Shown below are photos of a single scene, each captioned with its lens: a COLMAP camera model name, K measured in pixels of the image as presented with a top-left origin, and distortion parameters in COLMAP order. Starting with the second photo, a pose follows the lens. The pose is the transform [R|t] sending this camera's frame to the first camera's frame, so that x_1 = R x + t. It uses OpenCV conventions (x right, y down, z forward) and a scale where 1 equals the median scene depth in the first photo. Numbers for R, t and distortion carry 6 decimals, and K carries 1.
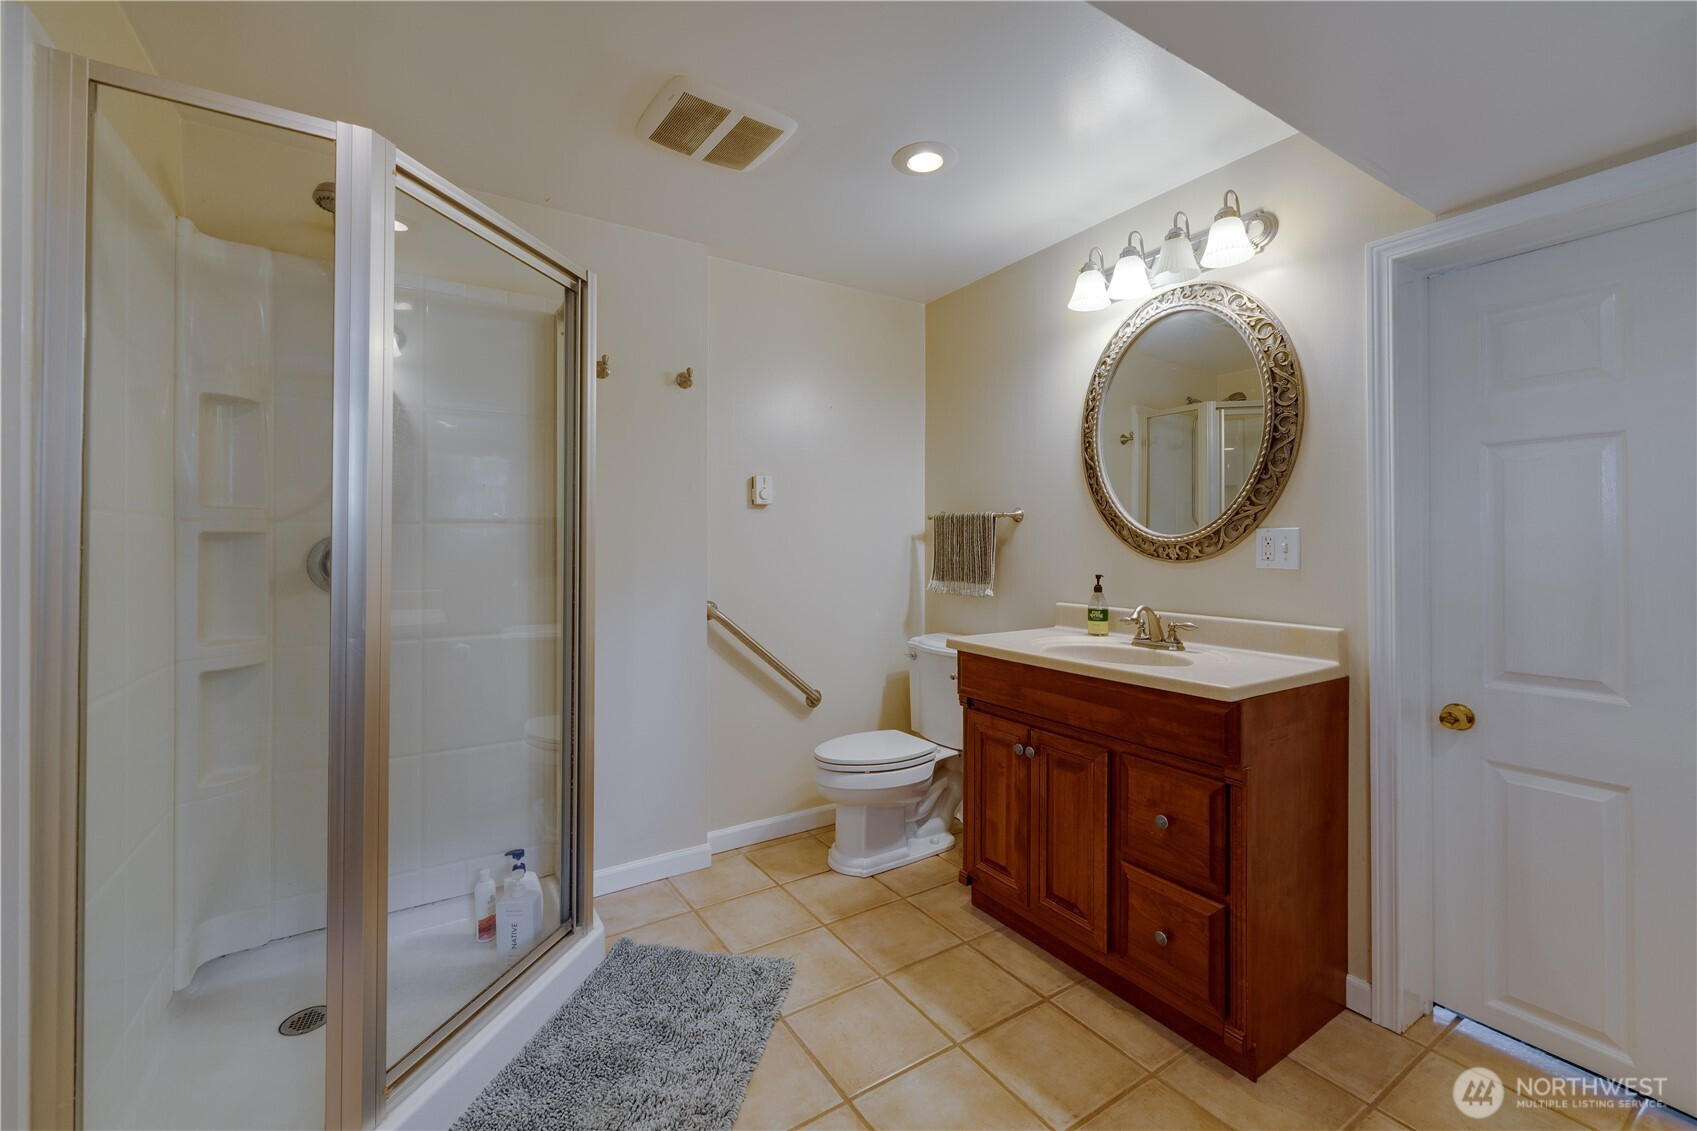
lens RADIAL K [[692.9, 0, 847.4], [0, 692.9, 548.8], [0, 0, 1]] dist [0.002350, -0.001162]
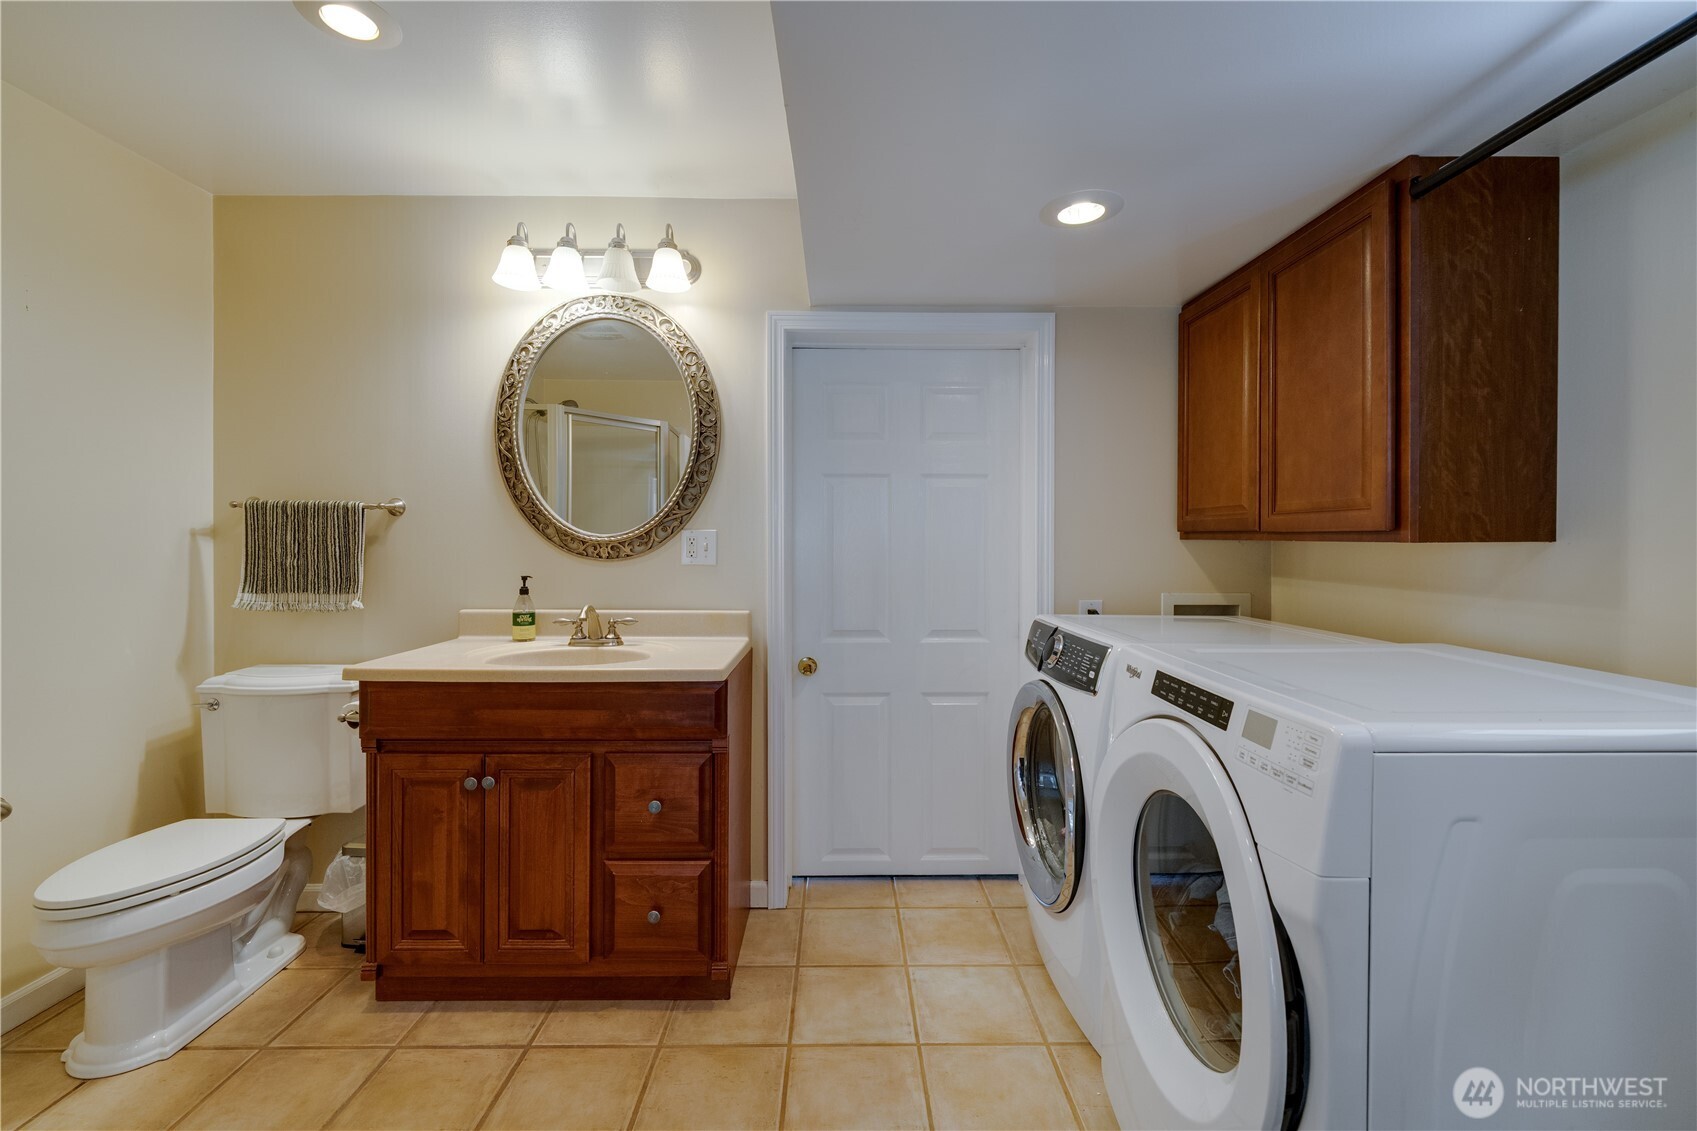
lens RADIAL K [[692.9, 0, 847.7], [0, 692.9, 555.1], [0, 0, 1]] dist [0.002350, -0.001162]
pose [[0.538868, -0.014154, 0.842271, -0.219357], [0.003389, 0.999887, 0.014635, -0.003172], [-0.842383, -0.005032, 0.538855, 0.149817]]
